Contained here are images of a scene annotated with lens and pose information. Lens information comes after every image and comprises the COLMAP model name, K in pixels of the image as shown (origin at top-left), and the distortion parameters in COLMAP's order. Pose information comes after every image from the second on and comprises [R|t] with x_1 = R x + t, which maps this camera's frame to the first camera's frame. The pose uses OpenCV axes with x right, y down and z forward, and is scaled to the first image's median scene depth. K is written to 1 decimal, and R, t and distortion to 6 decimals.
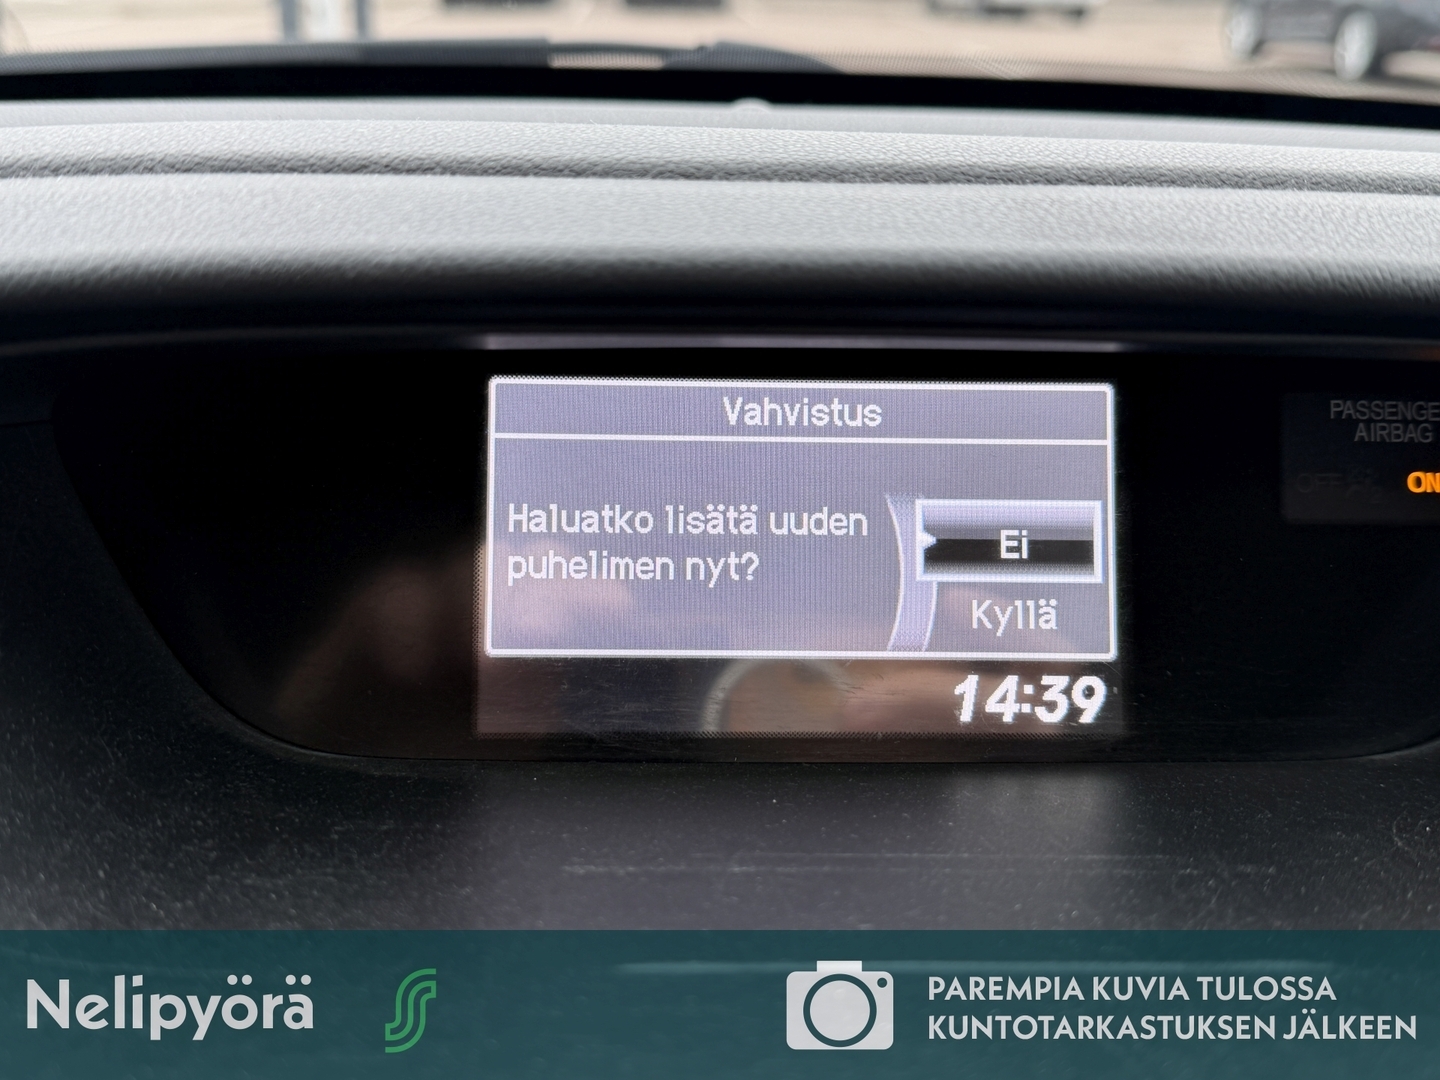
lens RADIAL K [[1588.5, 0, 710.7], [0, 1588.5, 542.3], [0, 0, 1]] dist [0.280382, -0.859272]
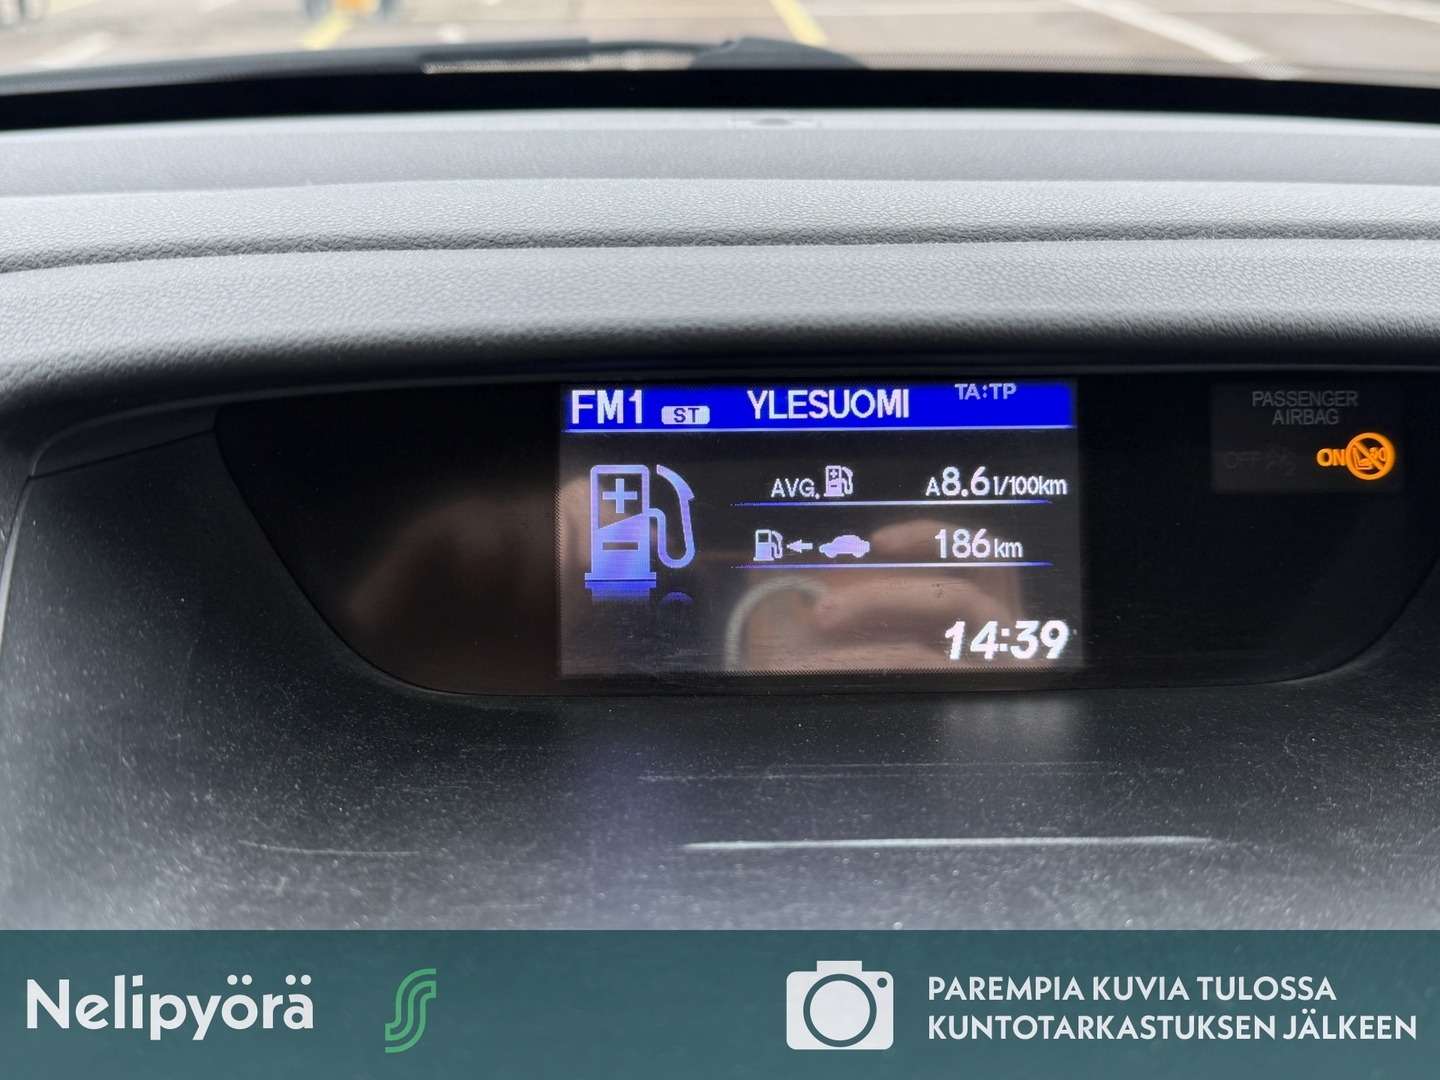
lens RADIAL K [[1588.5, 0, 710.7], [0, 1588.5, 542.3], [0, 0, 1]] dist [0.280382, -0.859272]
pose [[0.999627, -0.018122, -0.020452, -0.002920], [0.019025, 0.998814, 0.044824, -0.046880], [0.019615, -0.045196, 0.998786, -0.293252]]
